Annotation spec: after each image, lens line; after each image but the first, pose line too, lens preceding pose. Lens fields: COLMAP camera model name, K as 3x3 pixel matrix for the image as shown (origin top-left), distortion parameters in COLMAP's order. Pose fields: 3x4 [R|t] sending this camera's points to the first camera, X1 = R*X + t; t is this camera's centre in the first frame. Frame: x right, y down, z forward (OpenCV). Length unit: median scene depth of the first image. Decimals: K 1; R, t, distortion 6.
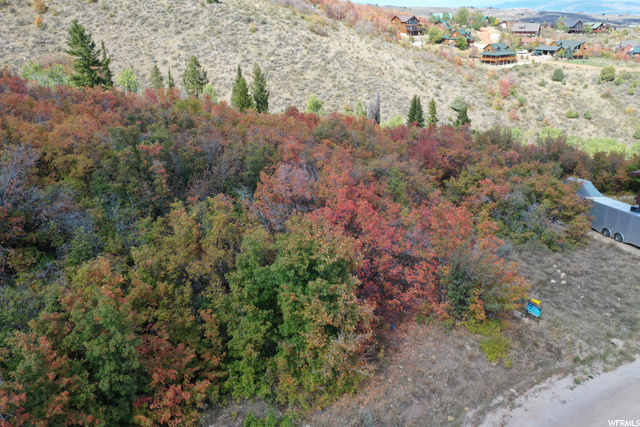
lens RADIAL K [[504.7, 0, 319.4], [0, 504.7, 209.7], [0, 0, 1]] dist [-0.004174, 0.008943]
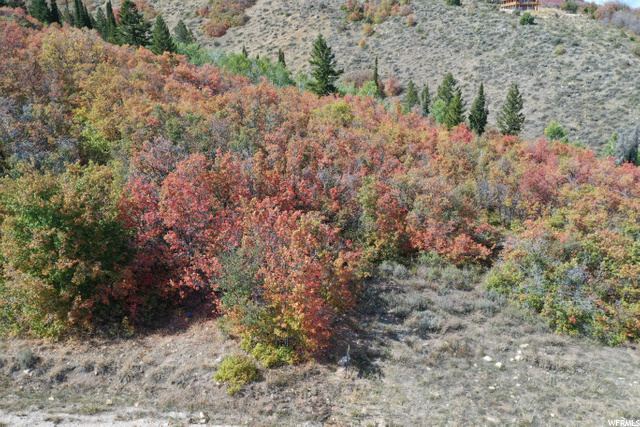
lens RADIAL K [[504.7, 0, 320.6], [0, 504.7, 210.9], [0, 0, 1]] dist [-0.004174, 0.008943]
pose [[0.796246, 0.191808, -0.573761, 0.101491], [-0.217773, 0.975705, 0.023961, -0.004487], [0.564417, 0.105871, 0.818673, 0.039779]]
